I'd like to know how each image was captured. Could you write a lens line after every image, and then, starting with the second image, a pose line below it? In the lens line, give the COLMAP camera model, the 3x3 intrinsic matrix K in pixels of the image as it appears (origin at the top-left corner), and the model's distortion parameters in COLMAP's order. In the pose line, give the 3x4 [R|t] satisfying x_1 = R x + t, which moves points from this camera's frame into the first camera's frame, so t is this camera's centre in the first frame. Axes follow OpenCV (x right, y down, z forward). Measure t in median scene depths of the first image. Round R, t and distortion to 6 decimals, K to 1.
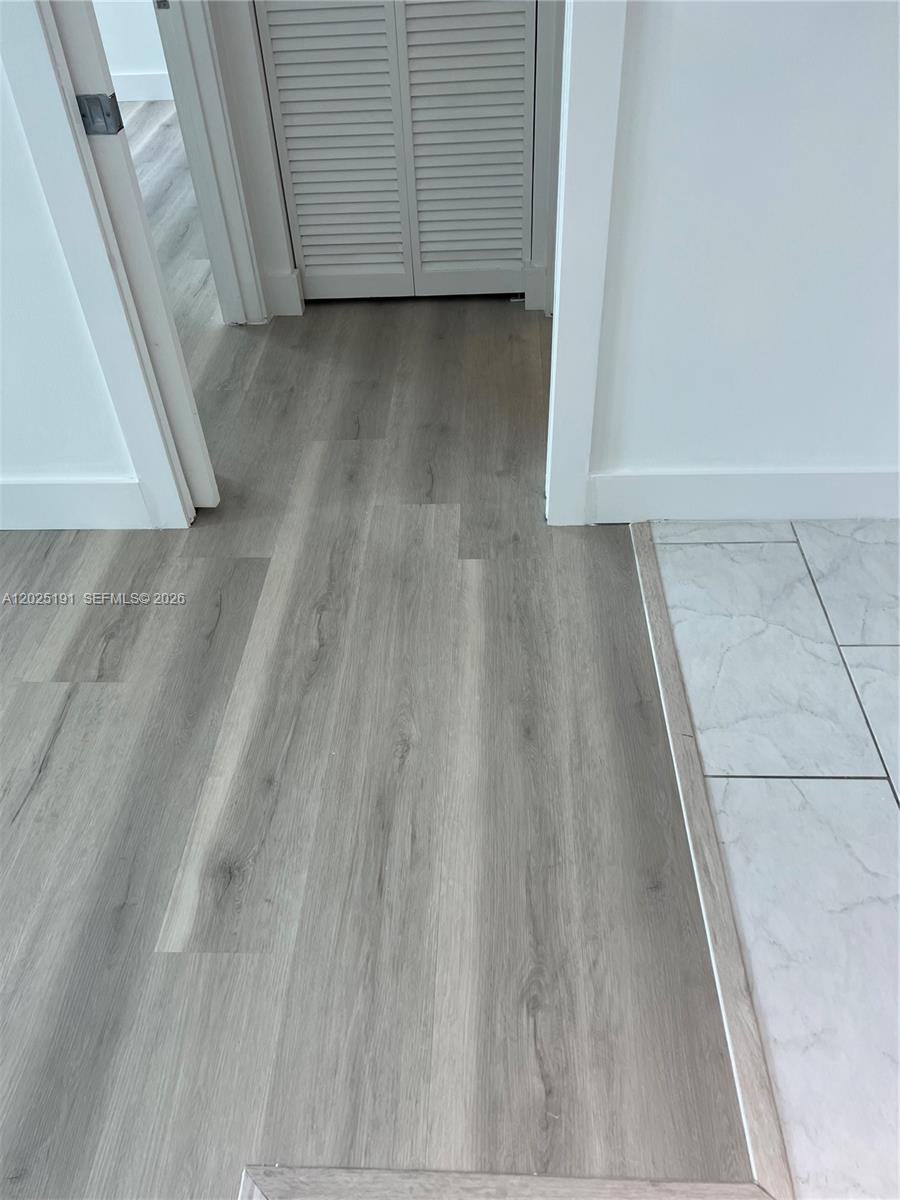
lens RADIAL K [[907.5, 0, 449.4], [0, 907.5, 600.2], [0, 0, 1]] dist [0.037299, -0.018426]
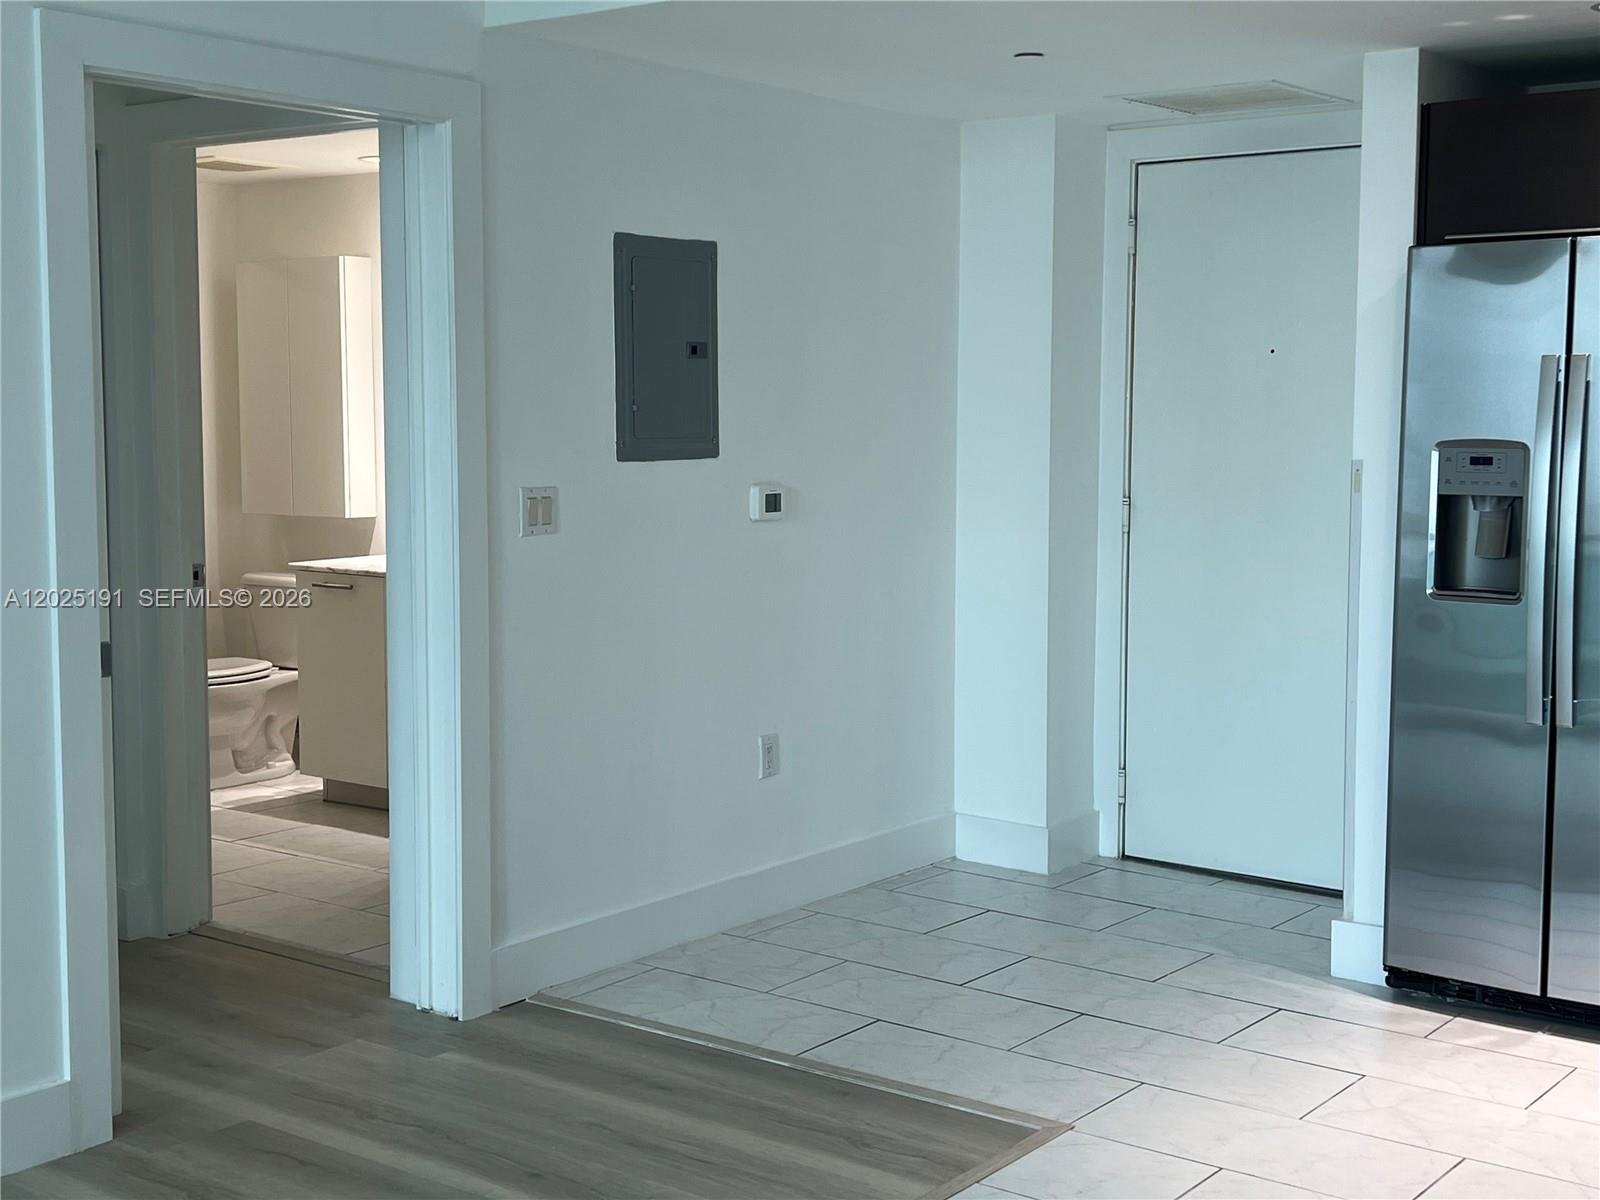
lens RADIAL K [[2029.8, 0, 803.6], [0, 2029.8, 595.9], [0, 0, 1]] dist [0.068500, 0.000000]
pose [[0.569222, -0.035875, 0.821401, -1.590139], [0.526963, 0.782787, -0.330991, 0.515758], [-0.631107, 0.621255, 0.464484, -0.524224]]
